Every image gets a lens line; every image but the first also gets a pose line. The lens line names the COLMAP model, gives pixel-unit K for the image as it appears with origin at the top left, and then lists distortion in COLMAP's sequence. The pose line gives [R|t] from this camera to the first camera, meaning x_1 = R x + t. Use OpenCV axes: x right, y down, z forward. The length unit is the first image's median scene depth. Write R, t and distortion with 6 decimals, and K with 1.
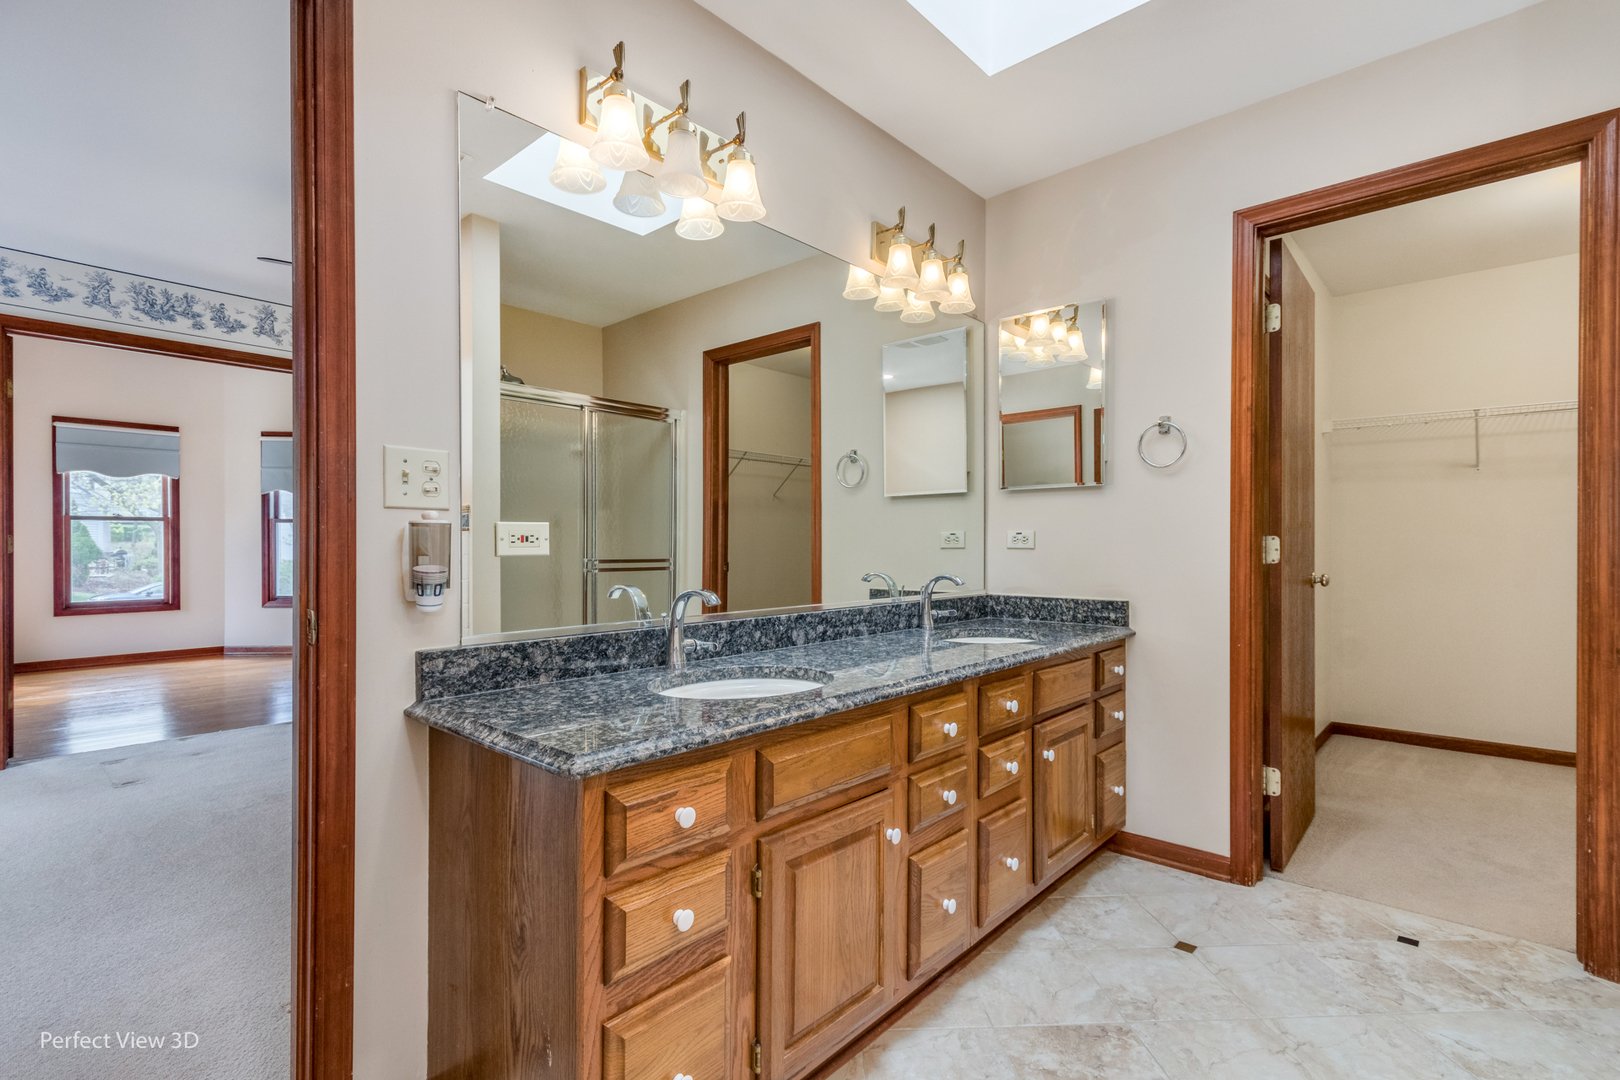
lens RADIAL K [[765.7, 0, 808.0], [0, 765.7, 543.6], [0, 0, 1]] dist [0.012984, 0.000518]
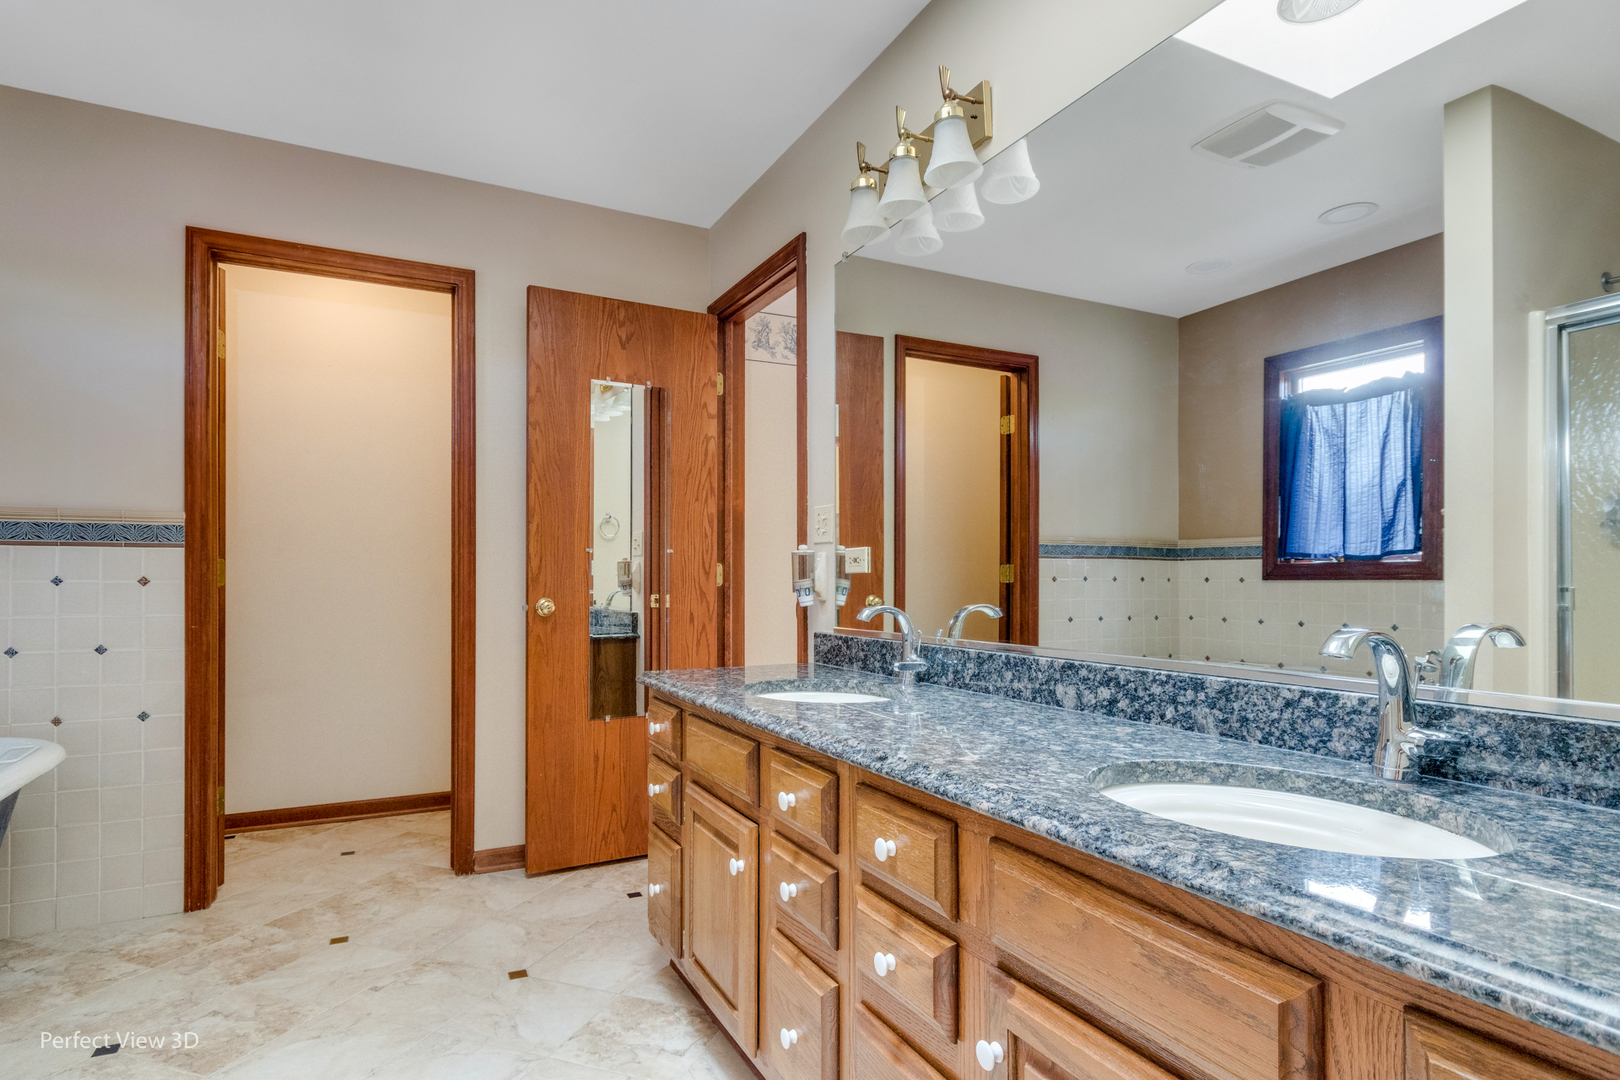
lens RADIAL K [[841.1, 0, 785.0], [0, 841.1, 576.4], [0, 0, 1]] dist [-0.001464, -0.000139]
pose [[-0.363746, -0.001420, -0.931497, 0.765455], [0.001887, 0.999996, -0.002261, 0.018388], [0.931496, -0.002580, -0.363742, 1.037894]]
